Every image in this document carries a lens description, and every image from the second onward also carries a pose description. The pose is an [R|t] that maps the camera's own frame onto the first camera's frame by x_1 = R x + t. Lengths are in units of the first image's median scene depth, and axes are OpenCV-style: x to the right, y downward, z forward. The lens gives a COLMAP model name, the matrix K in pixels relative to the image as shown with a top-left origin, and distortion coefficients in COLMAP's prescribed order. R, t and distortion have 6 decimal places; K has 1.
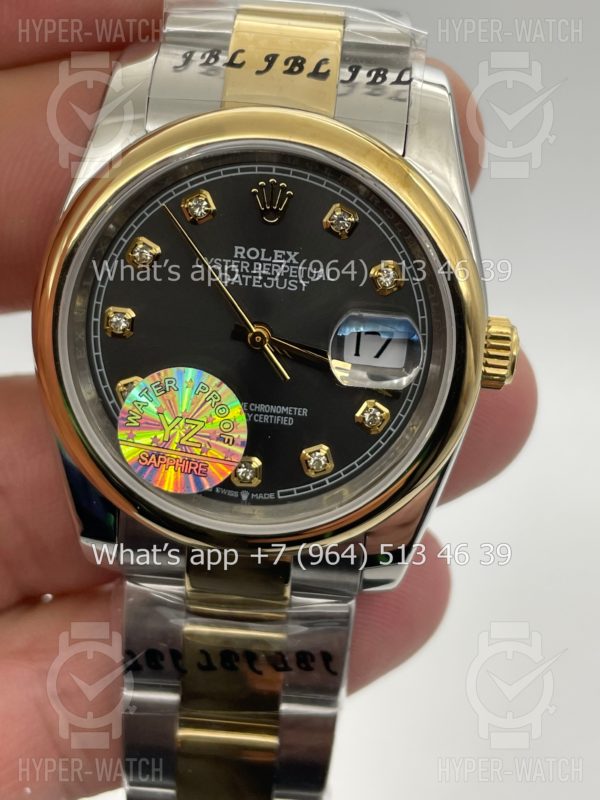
lens RADIAL K [[1193.9, 0, 293.8], [0, 1193.9, 397.8], [0, 0, 1]] dist [0.035306, 0.000000]
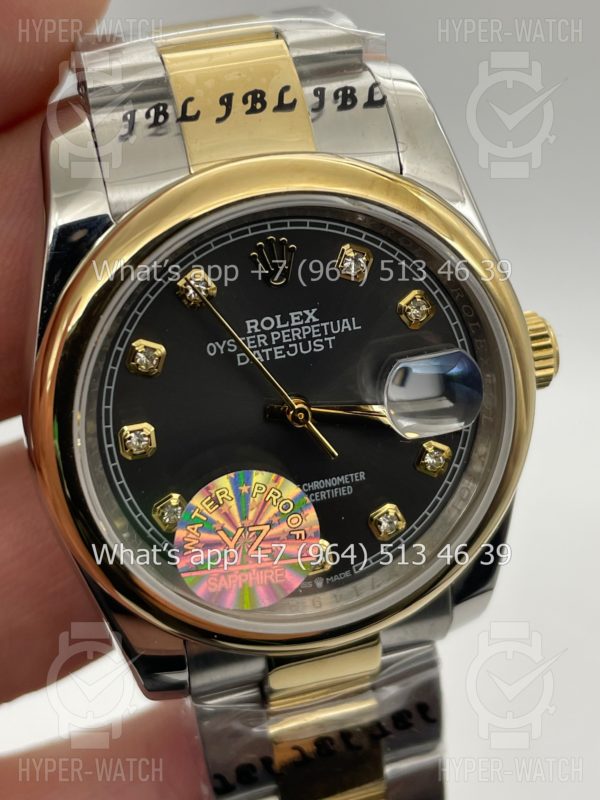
lens RADIAL K [[1193.9, 0, 296.4], [0, 1193.9, 384.9], [0, 0, 1]] dist [0.035306, 0.000000]
pose [[0.940306, -0.280078, 0.193342, -0.195639], [0.267553, 0.959456, 0.088652, -0.149307], [-0.210332, -0.031631, 0.977118, 0.139898]]
